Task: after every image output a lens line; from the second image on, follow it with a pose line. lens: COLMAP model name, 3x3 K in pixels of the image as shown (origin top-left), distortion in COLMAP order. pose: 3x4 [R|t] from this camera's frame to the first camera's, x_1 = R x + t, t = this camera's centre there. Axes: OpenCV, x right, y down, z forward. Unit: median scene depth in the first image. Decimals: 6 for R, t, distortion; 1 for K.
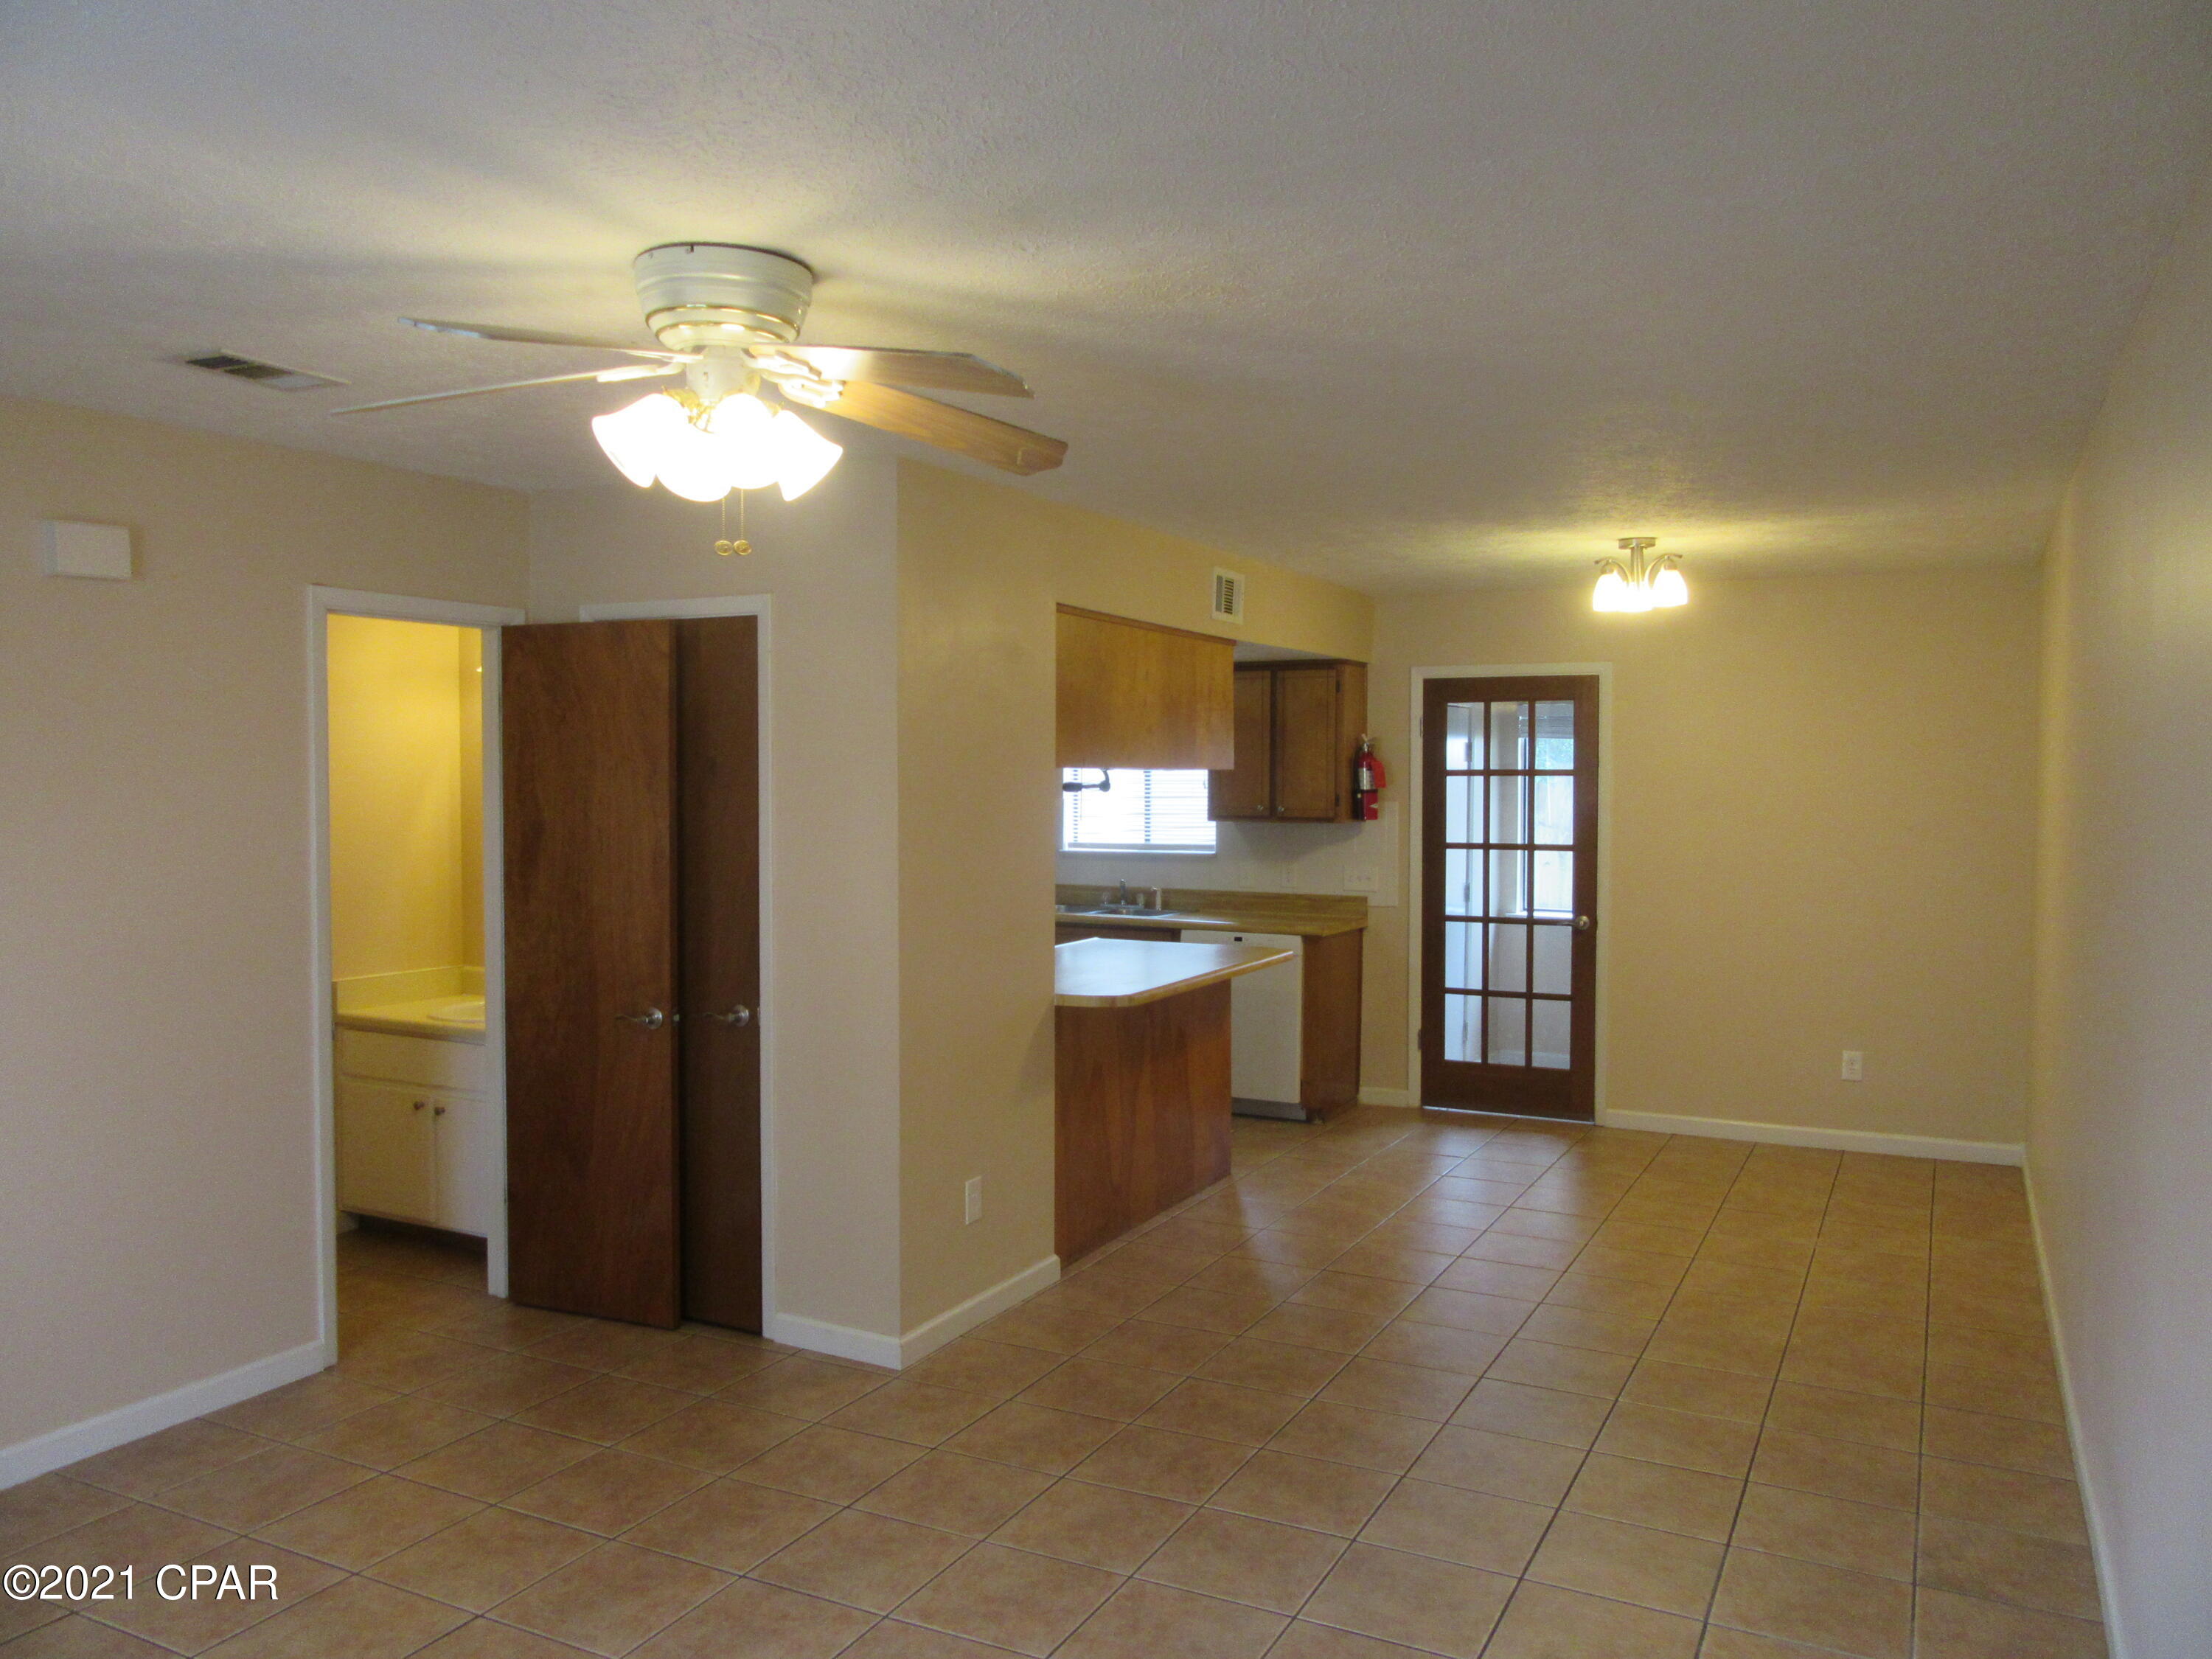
lens RADIAL K [[1618.8, 0, 1117.8], [0, 1618.8, 835.8], [0, 0, 1]] dist [-0.009370, -0.002847]
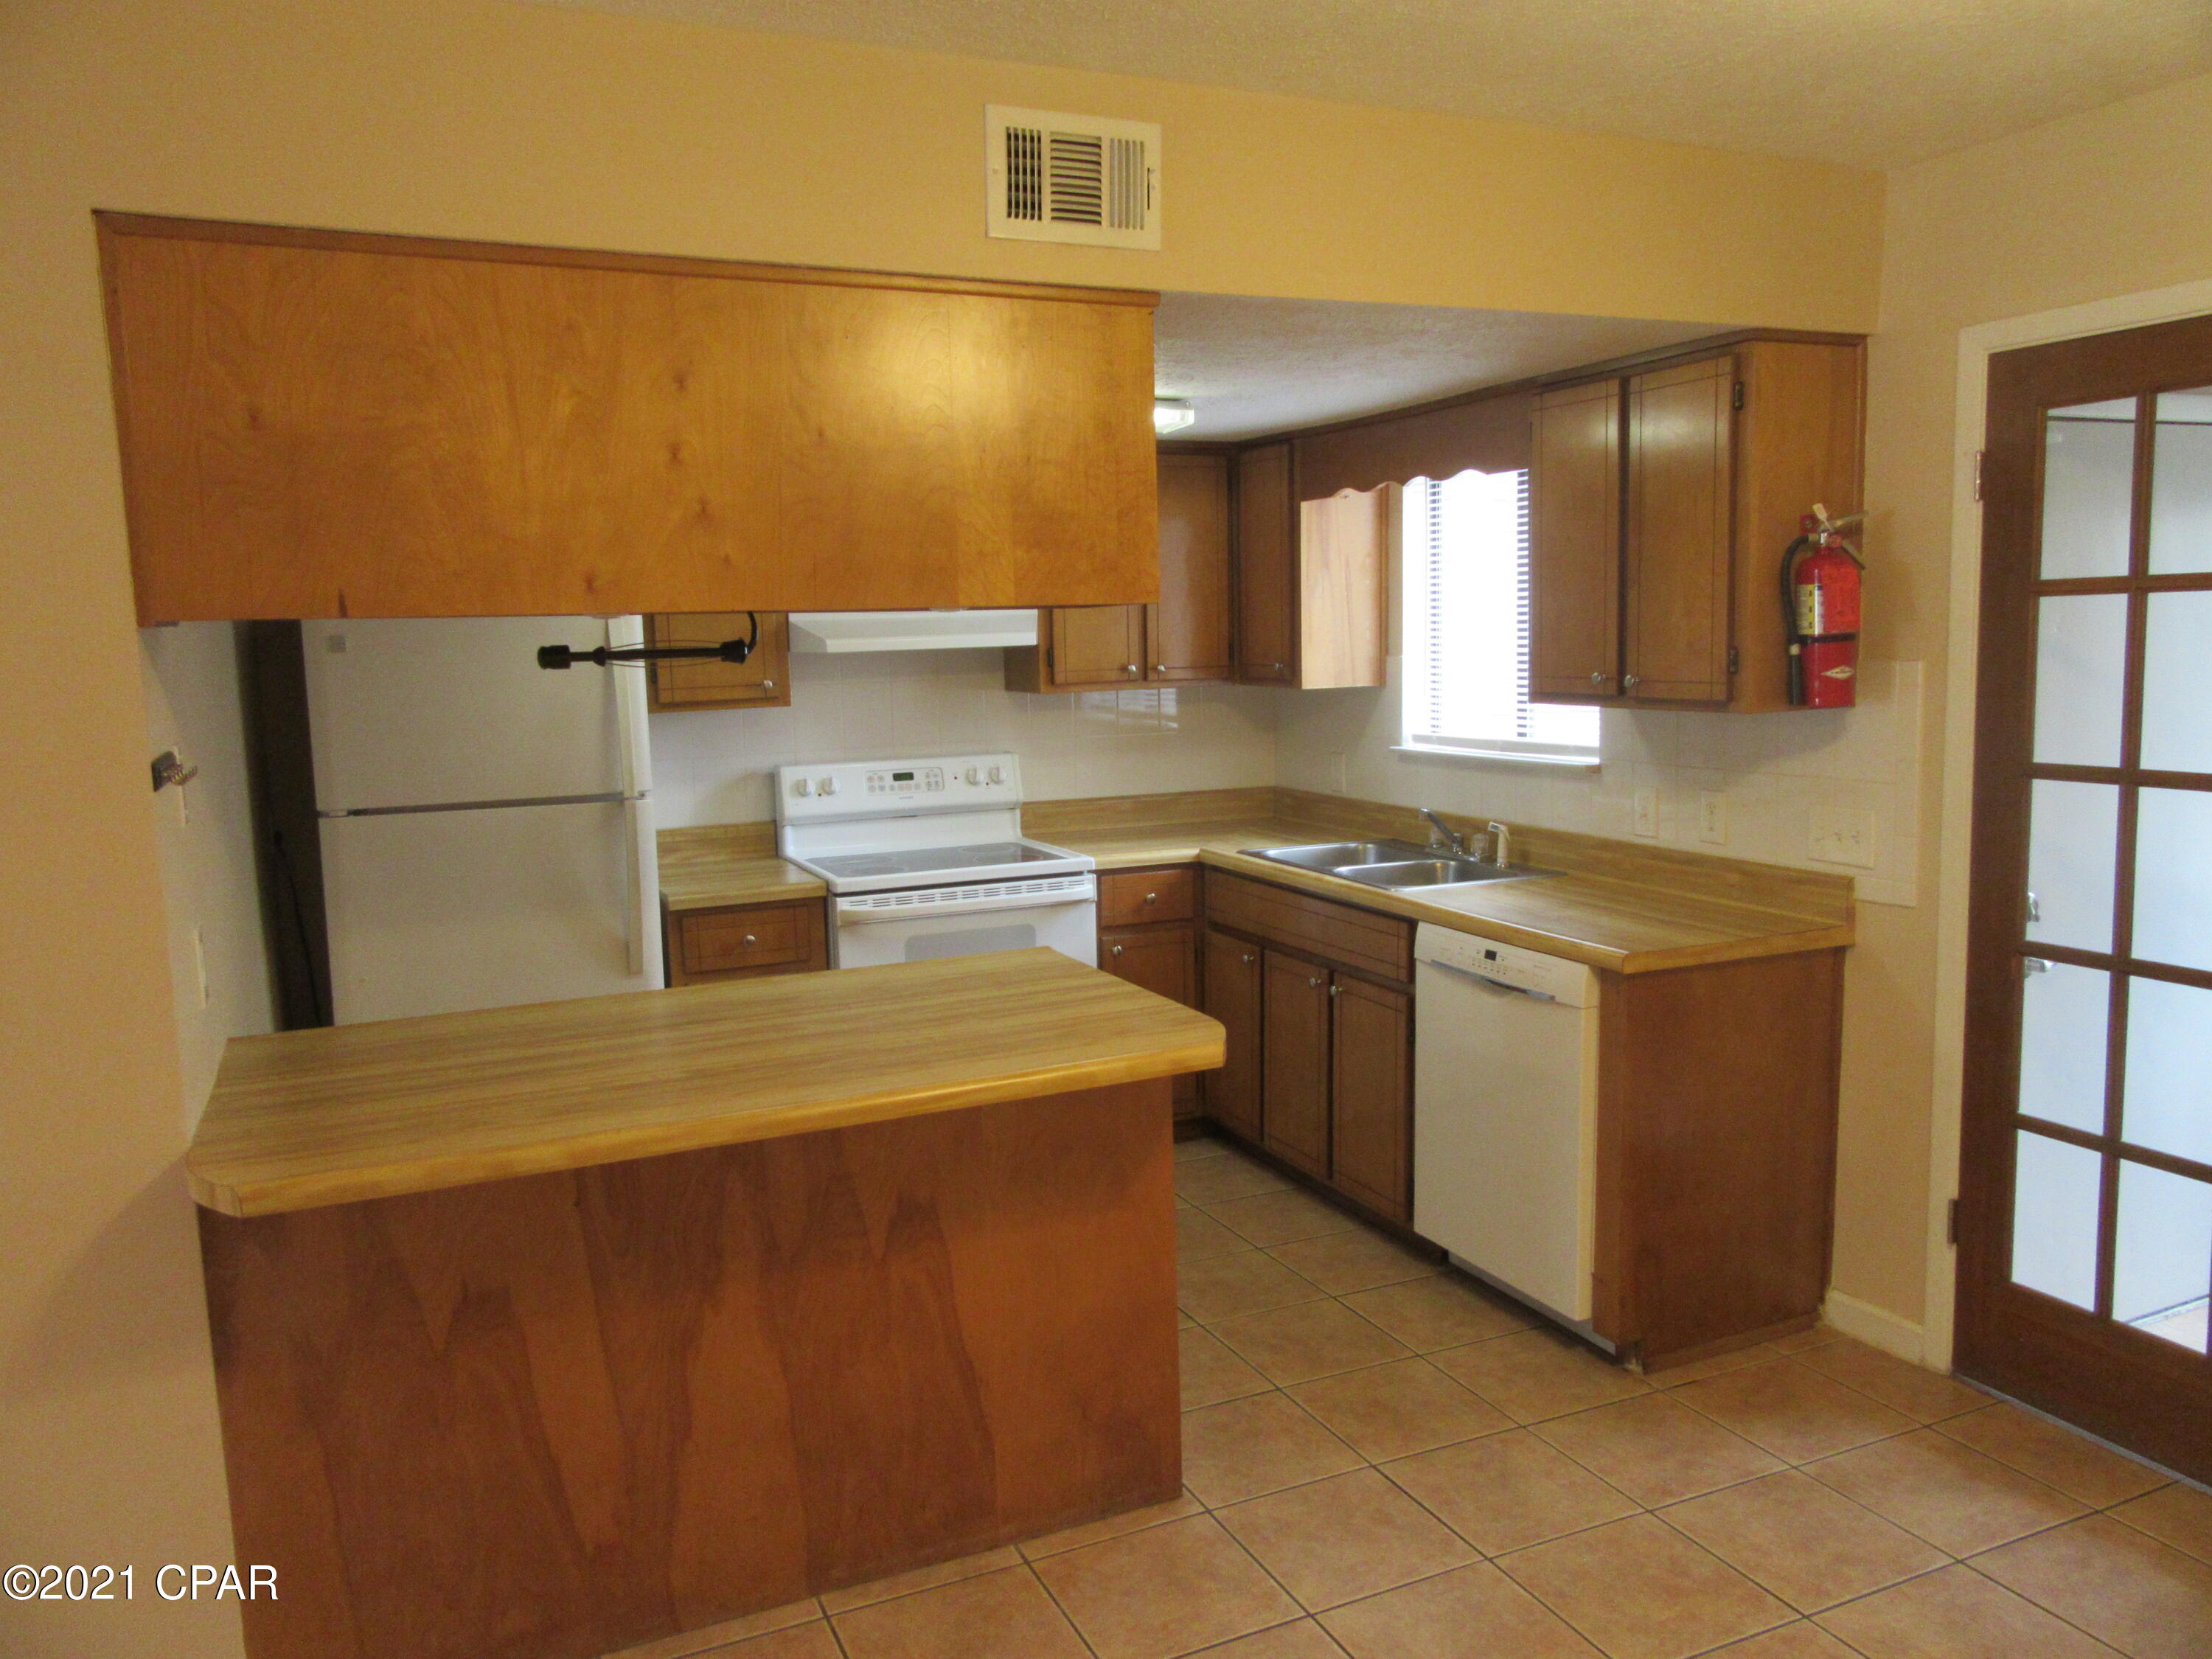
lens RADIAL K [[1618.8, 0, 1117.8], [0, 1618.8, 835.8], [0, 0, 1]] dist [-0.009370, -0.002847]
pose [[0.781609, 0.055610, -0.621285, 0.275224], [0.004032, 0.995547, 0.094181, -0.016449], [0.623756, -0.076118, 0.777904, 0.543159]]
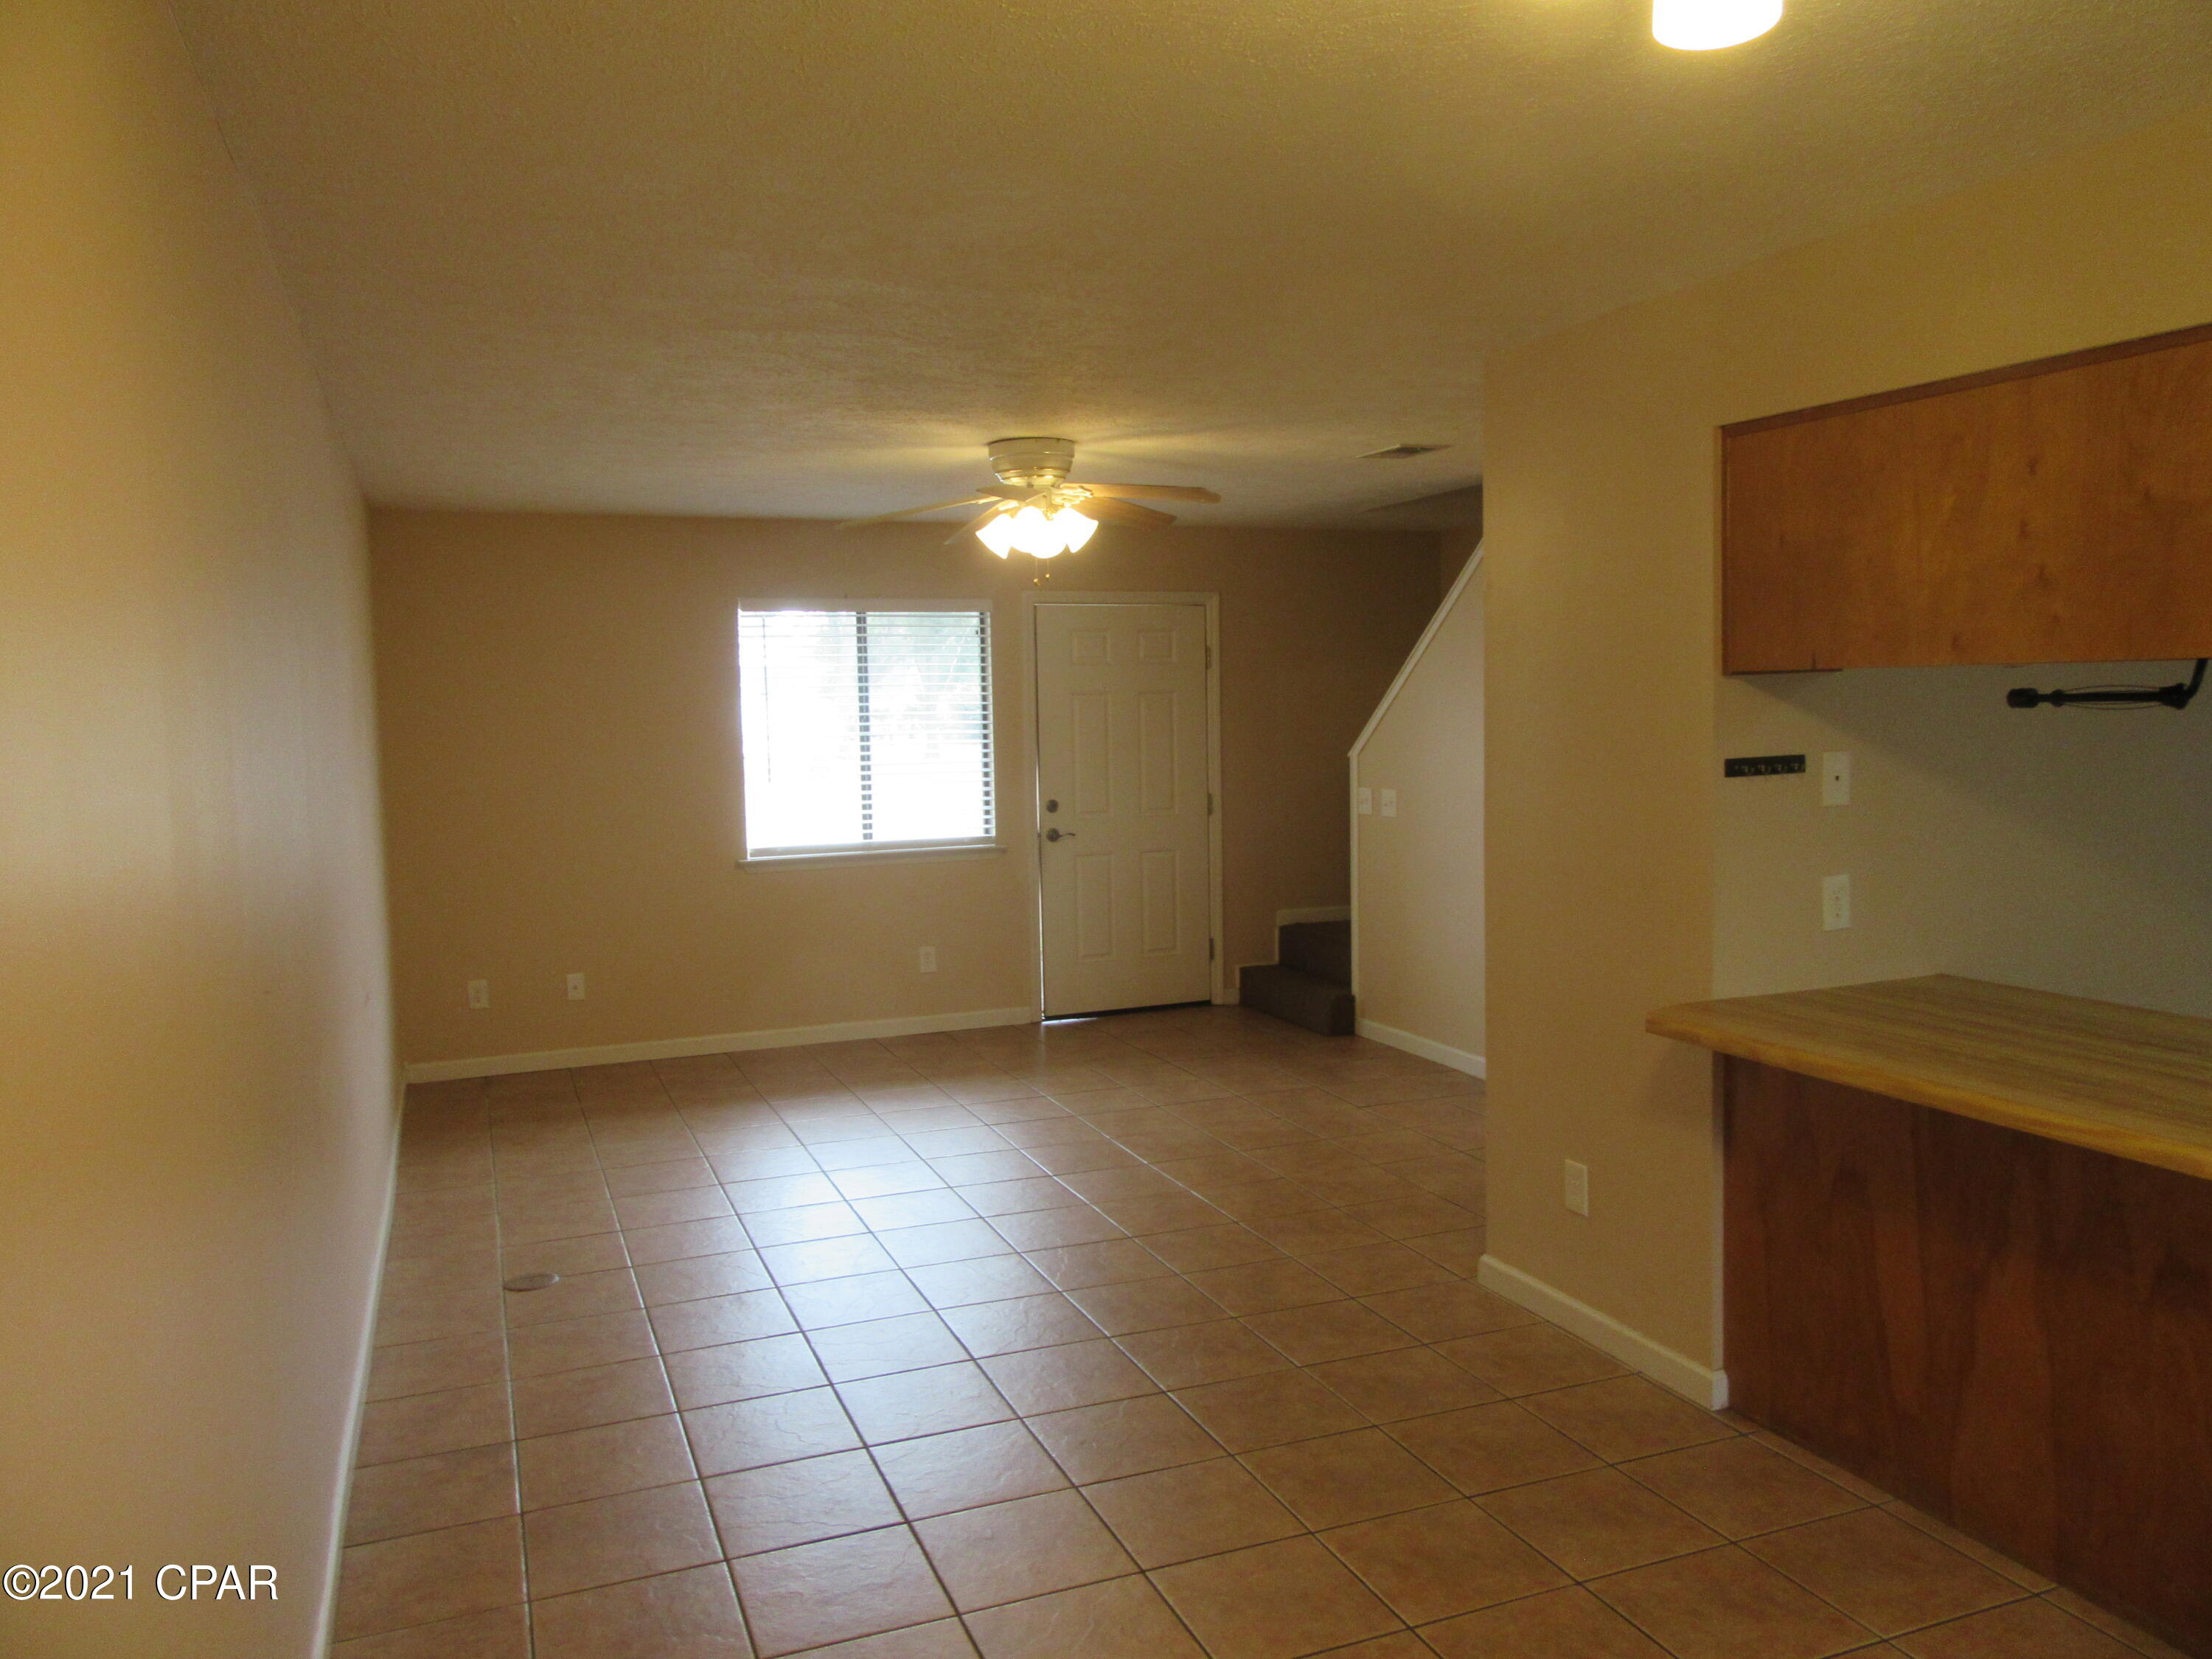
lens RADIAL K [[1618.8, 0, 1117.8], [0, 1618.8, 835.8], [0, 0, 1]] dist [-0.009370, -0.002847]
pose [[-0.653286, 0.072215, -0.753660, 0.422802], [-0.010217, 0.994509, 0.104148, -0.027552], [0.757043, 0.075738, -0.648961, 0.822248]]
